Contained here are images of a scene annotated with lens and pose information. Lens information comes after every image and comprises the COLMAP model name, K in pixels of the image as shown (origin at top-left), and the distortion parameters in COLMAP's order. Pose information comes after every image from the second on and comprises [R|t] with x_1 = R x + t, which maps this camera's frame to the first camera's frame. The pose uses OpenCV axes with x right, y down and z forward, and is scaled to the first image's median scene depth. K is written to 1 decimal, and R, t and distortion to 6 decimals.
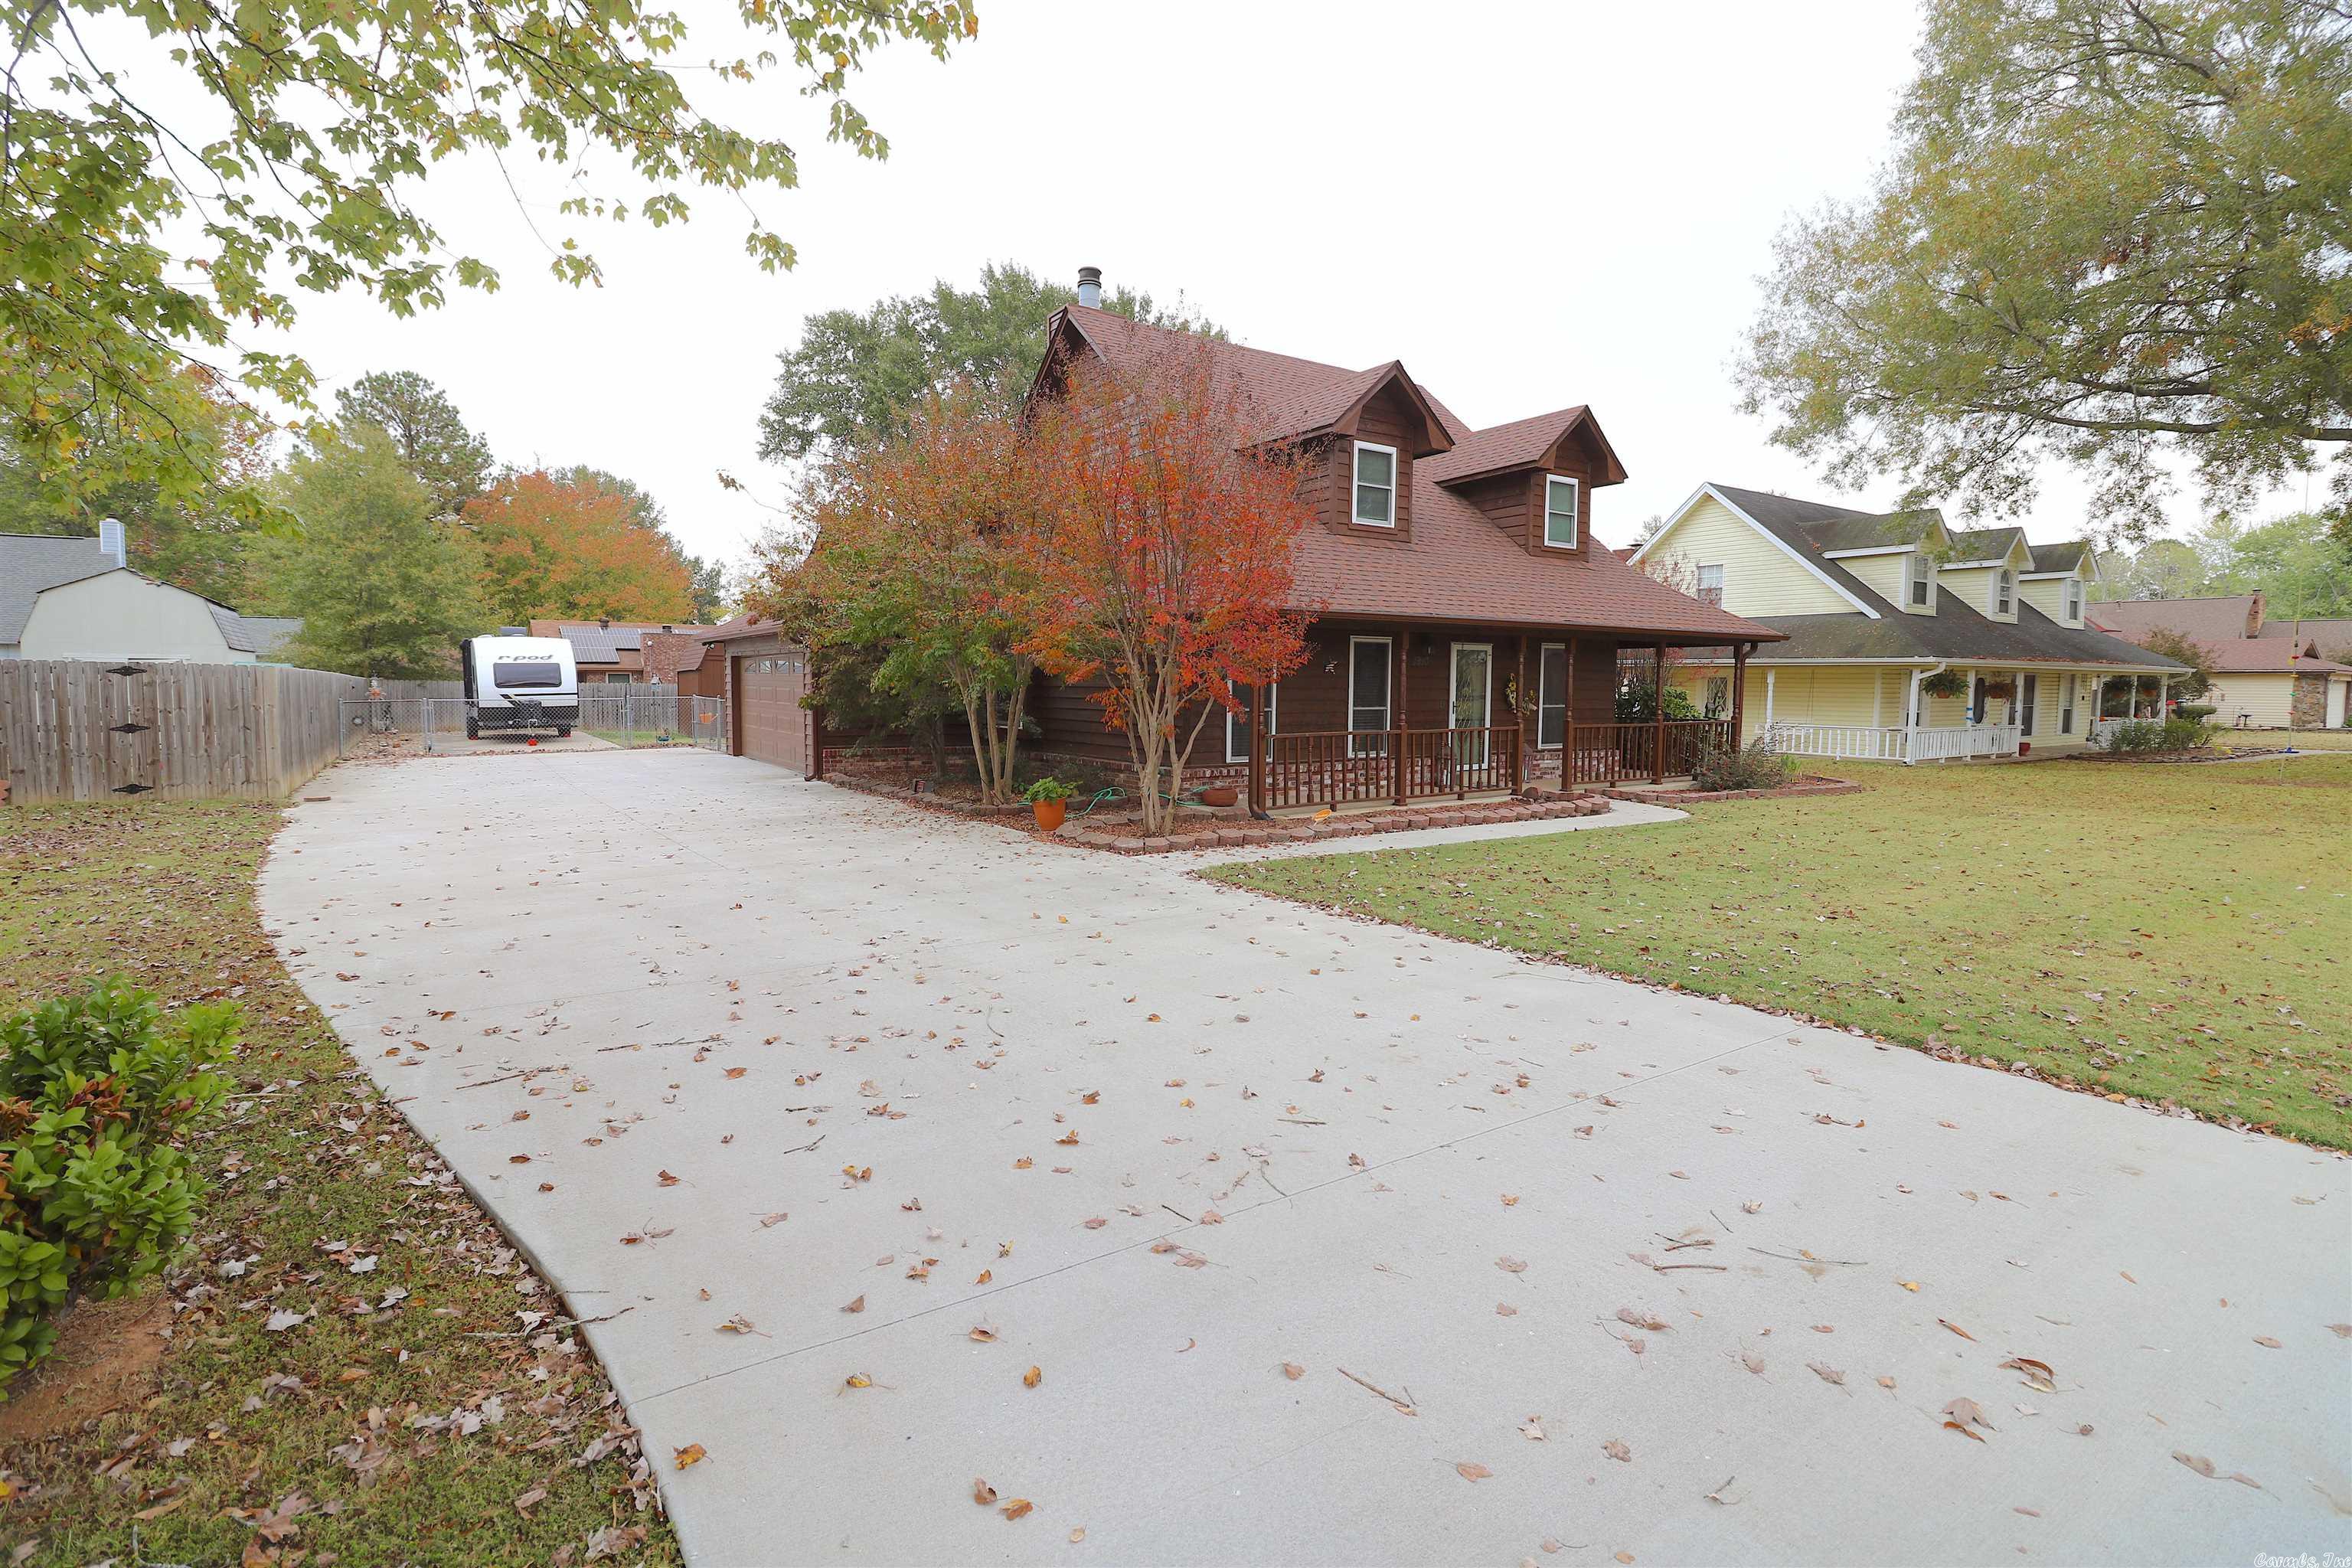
lens RADIAL K [[1078.4, 0, 1174.1], [0, 1078.4, 767.3], [0, 0, 1]] dist [-0.024476, -0.001310]
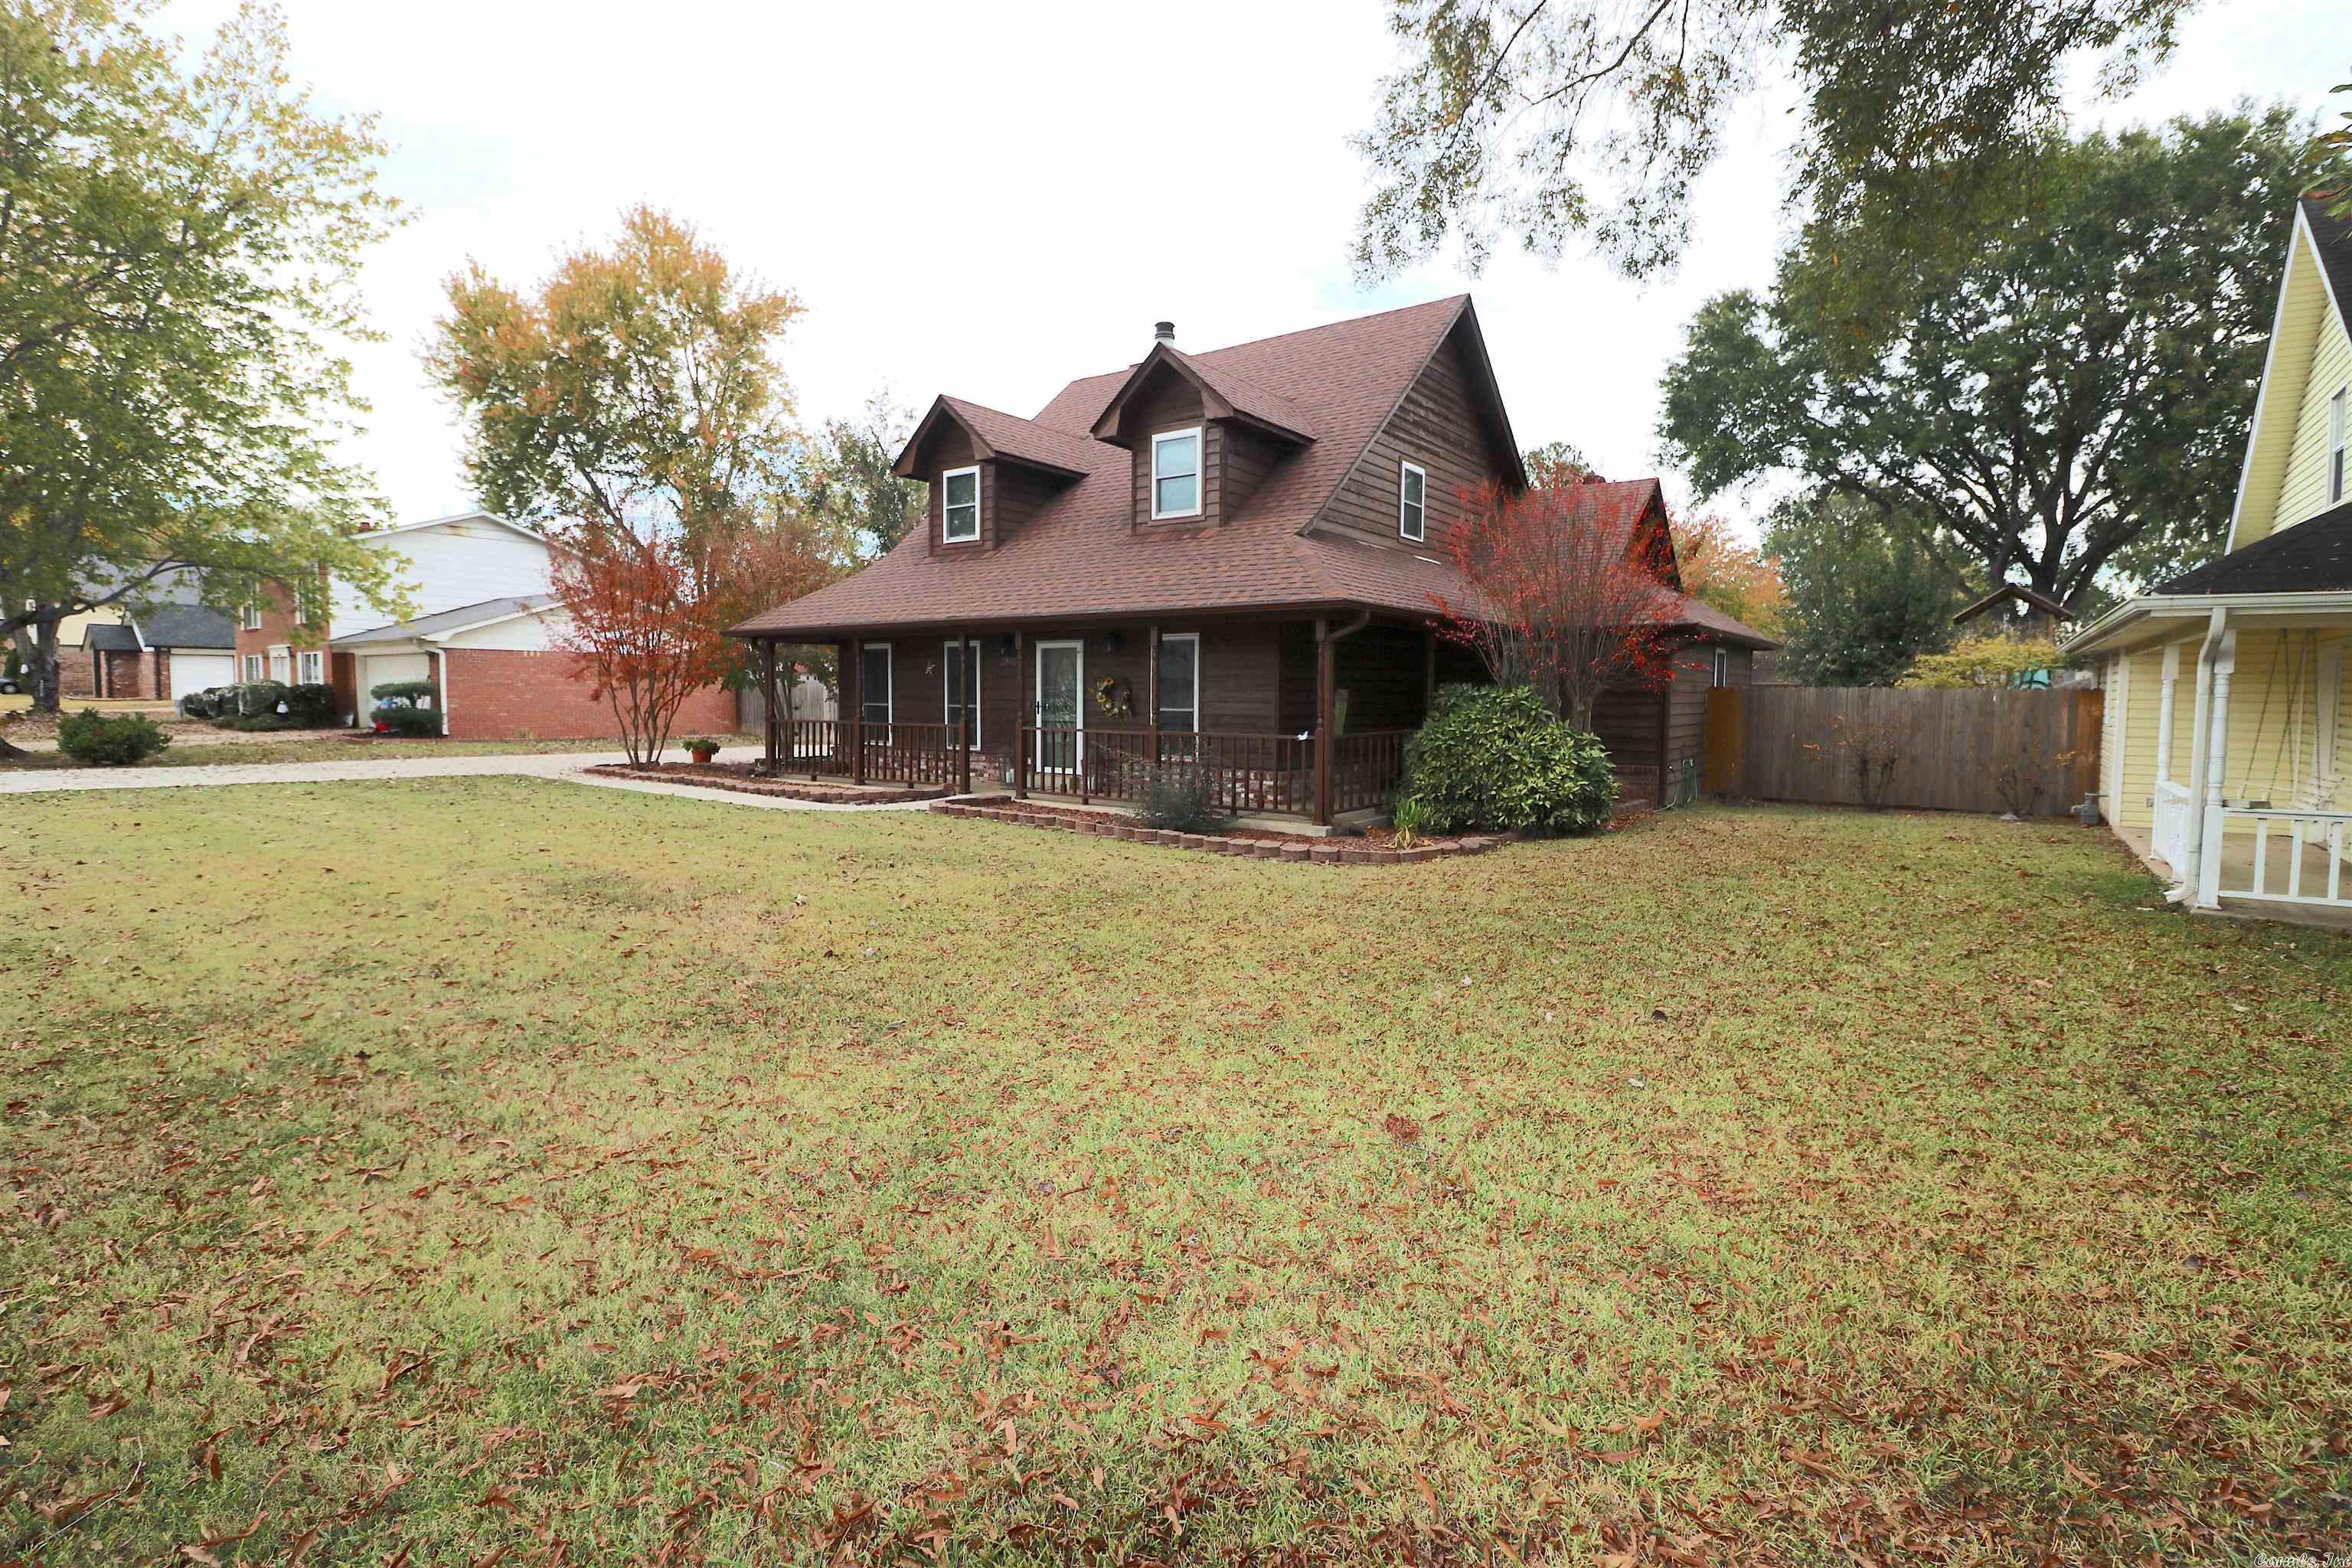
lens RADIAL K [[1078.4, 0, 1174.1], [0, 1078.4, 767.3], [0, 0, 1]] dist [-0.024476, -0.001310]
pose [[0.348453, 0.066650, -0.934953, 1.300143], [-0.074454, 0.996285, 0.043273, -0.055334], [0.934364, 0.054533, 0.352121, 0.812374]]
